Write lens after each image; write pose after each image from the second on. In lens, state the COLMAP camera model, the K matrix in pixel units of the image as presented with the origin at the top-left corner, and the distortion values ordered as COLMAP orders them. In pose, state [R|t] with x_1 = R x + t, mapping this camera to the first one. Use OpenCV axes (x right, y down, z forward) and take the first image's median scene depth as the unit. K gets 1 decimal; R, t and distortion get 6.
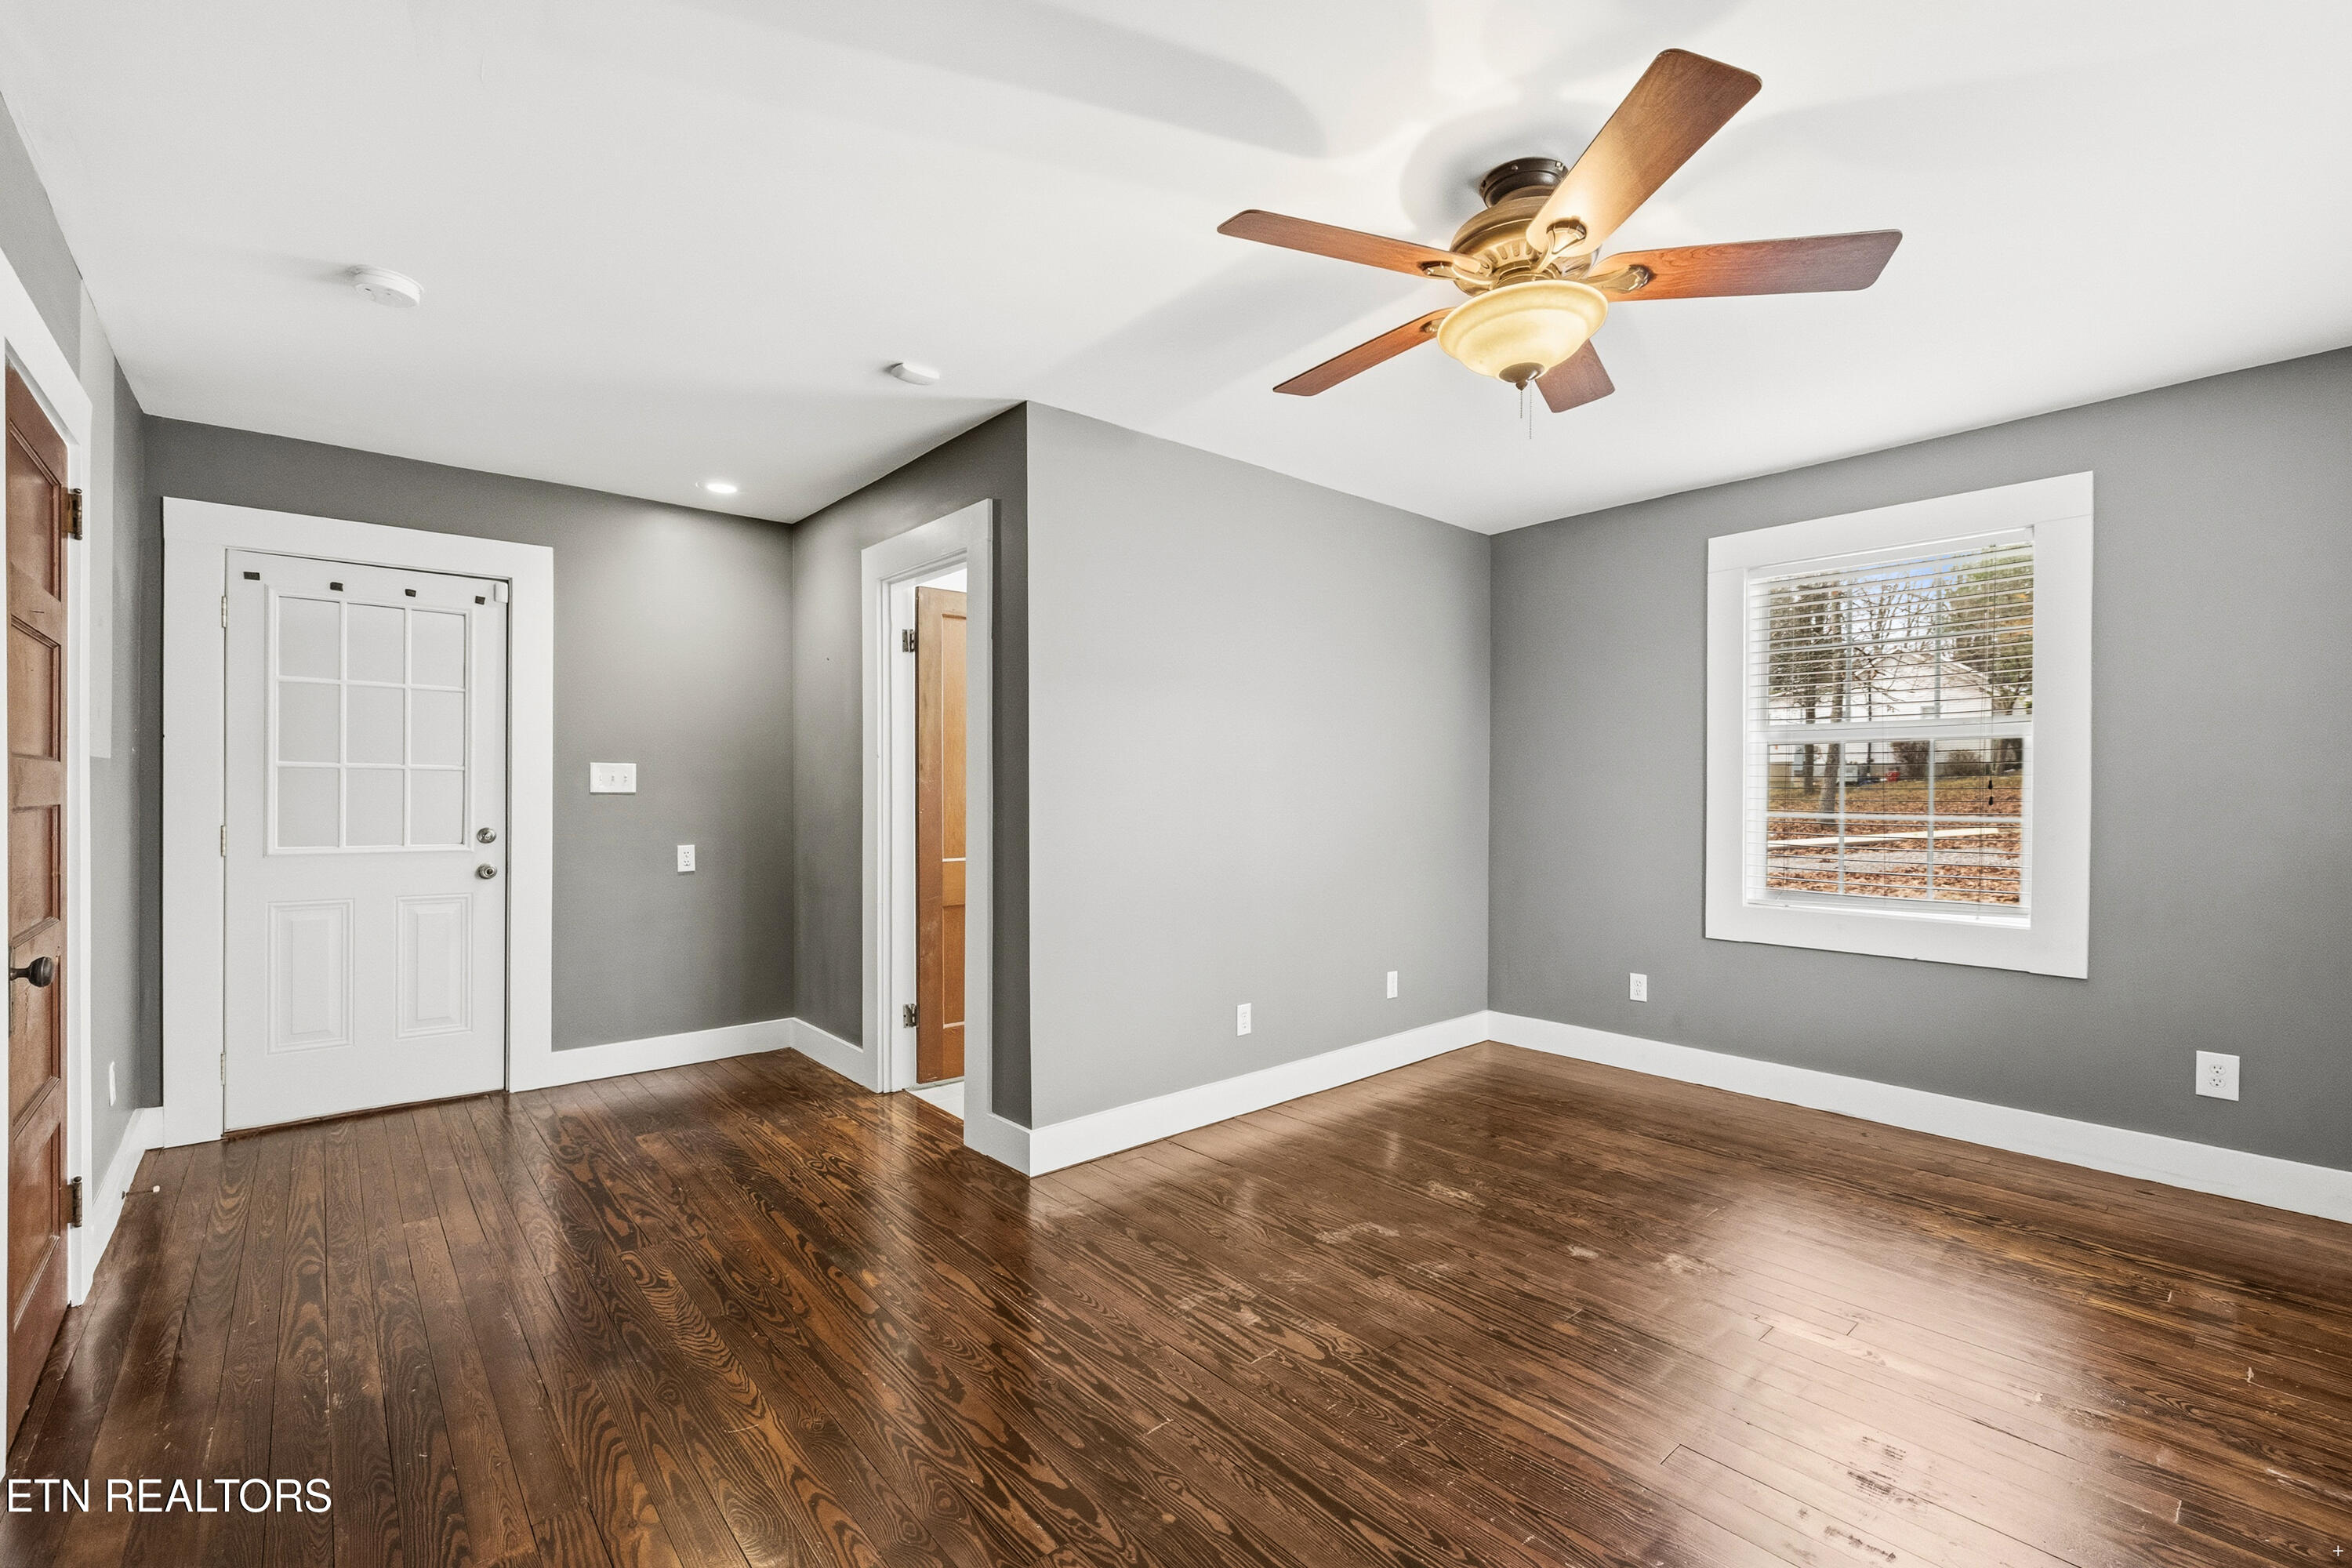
lens RADIAL K [[984.9, 0, 1160.8], [0, 984.9, 791.8], [0, 0, 1]] dist [-0.001279, 0.000650]
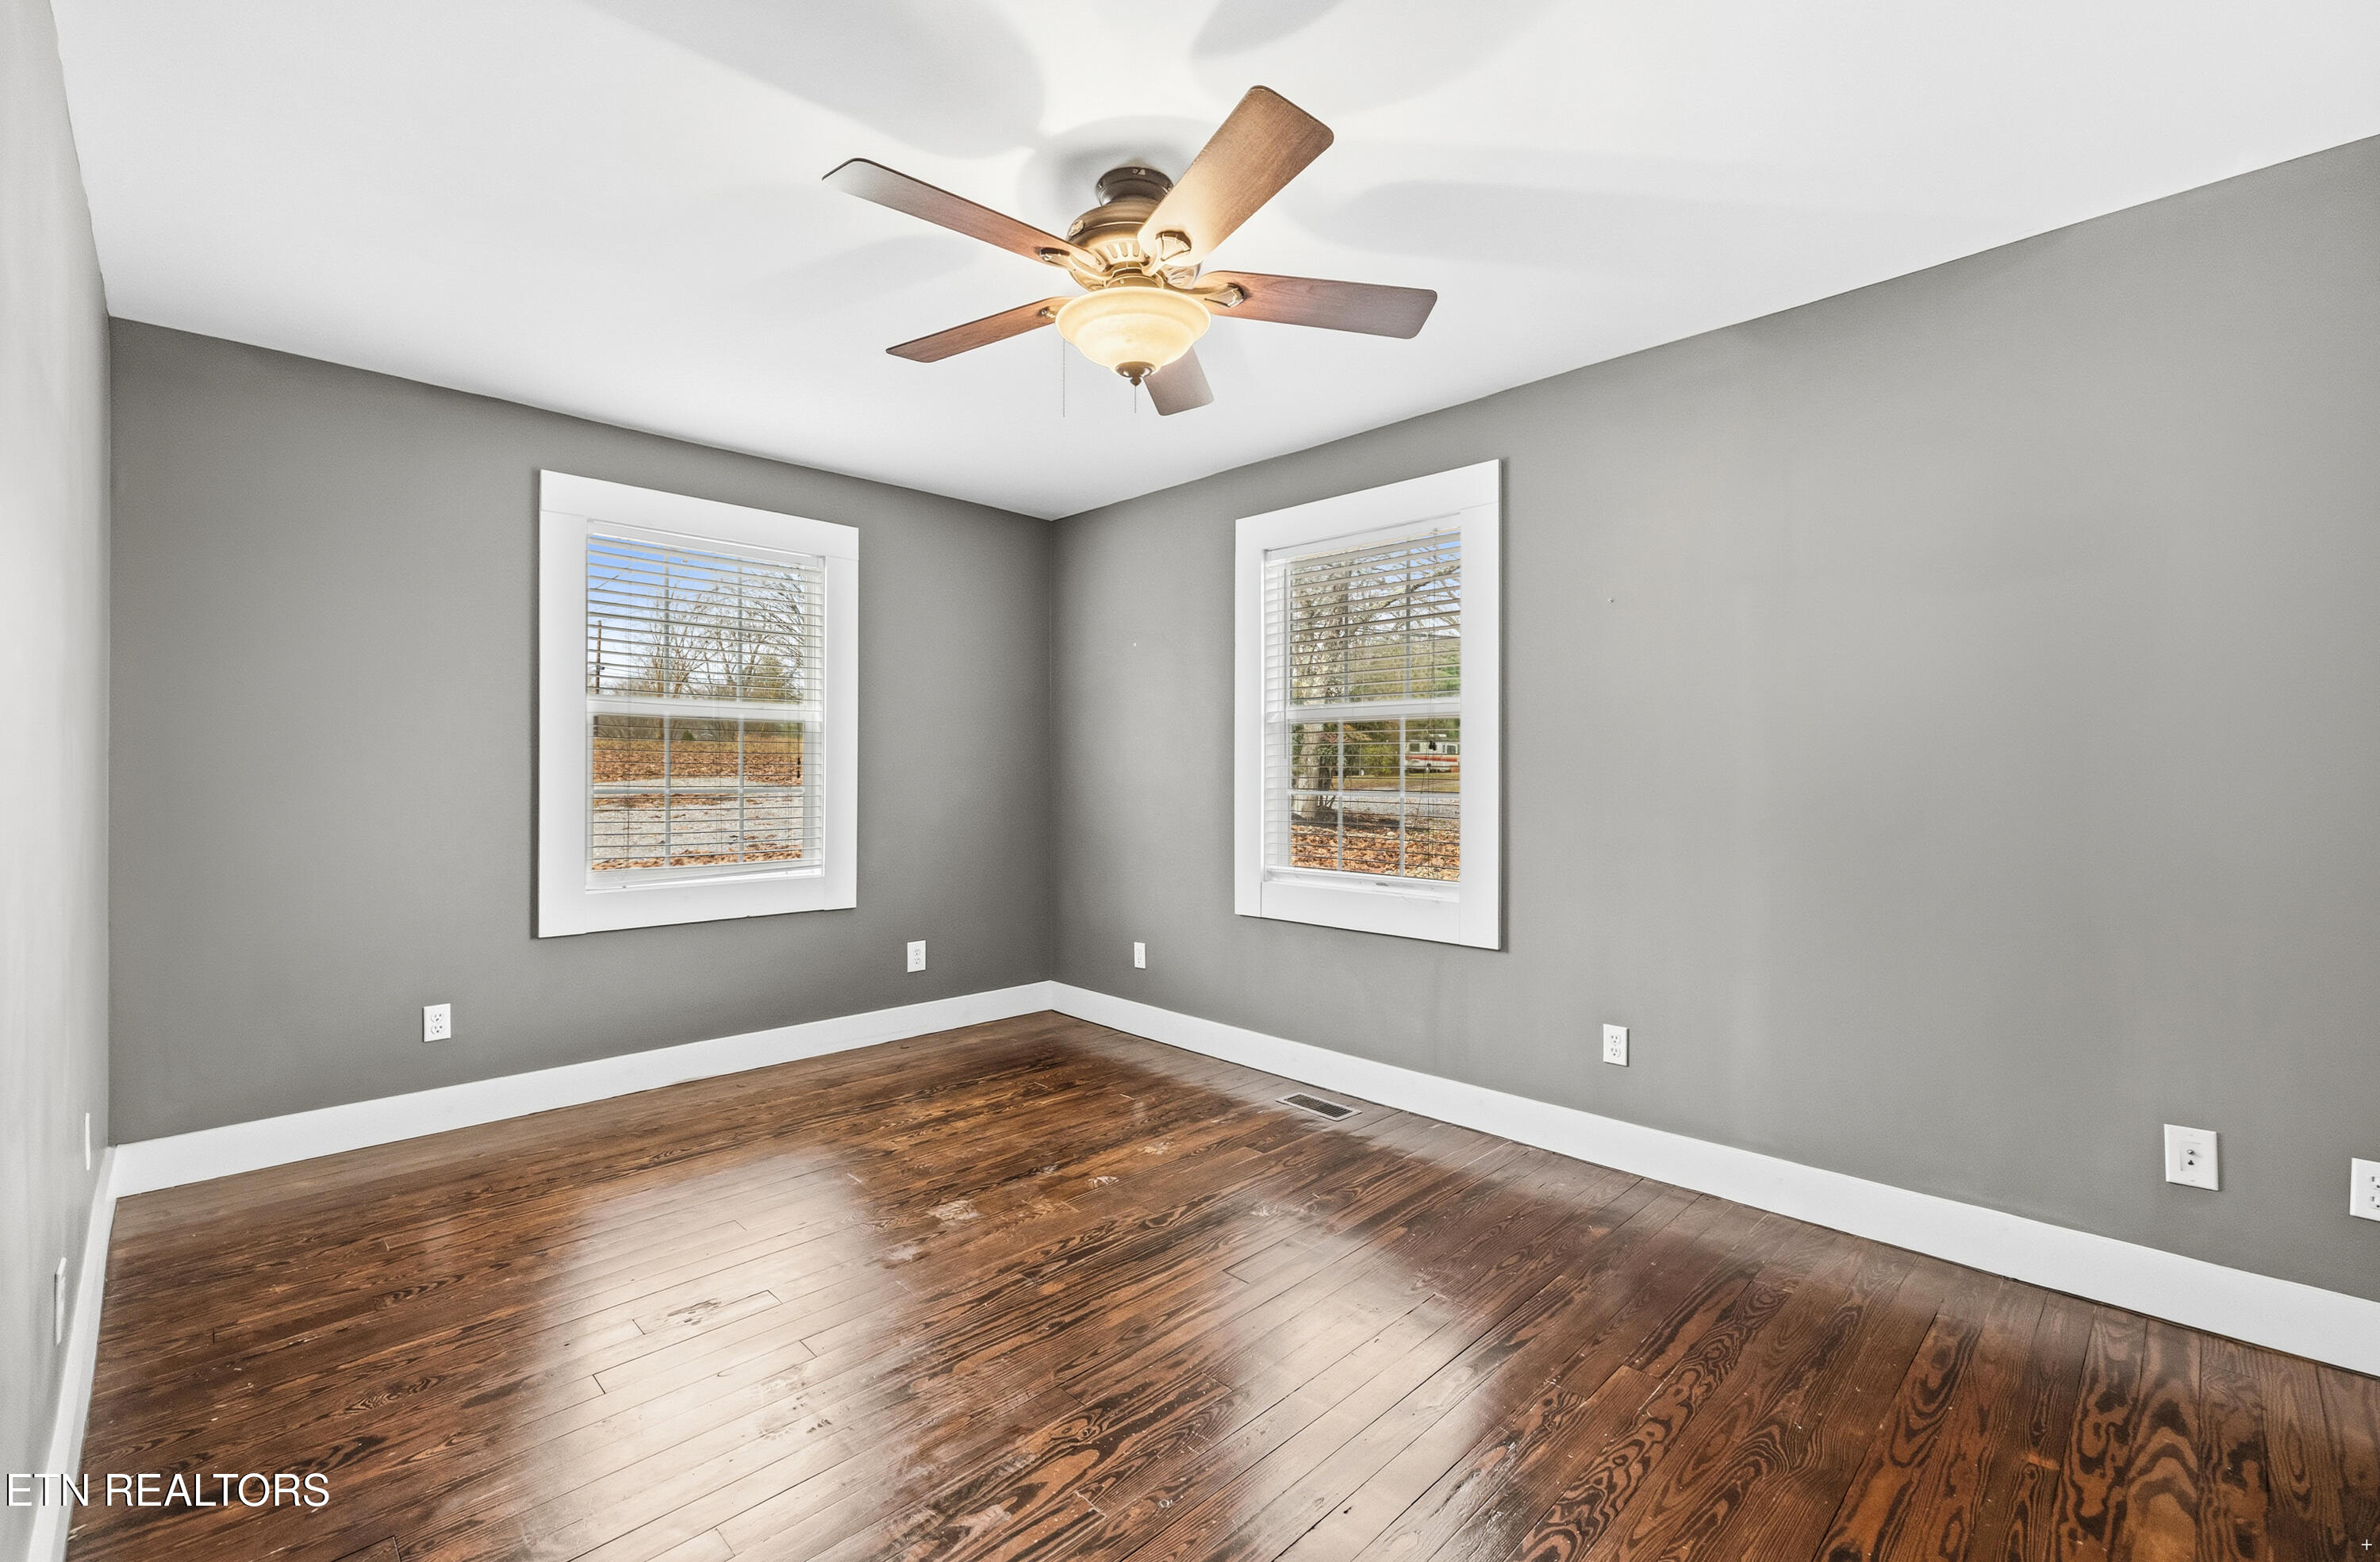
lens RADIAL K [[1005.5, 0, 1174.4], [0, 1005.5, 771.8], [0, 0, 1]] dist [-0.000321, 0.000058]
pose [[-0.061976, -0.005077, 0.998065, -0.508898], [-0.003052, 0.999983, 0.004898, -0.004003], [-0.998073, -0.002743, -0.061990, 0.732248]]
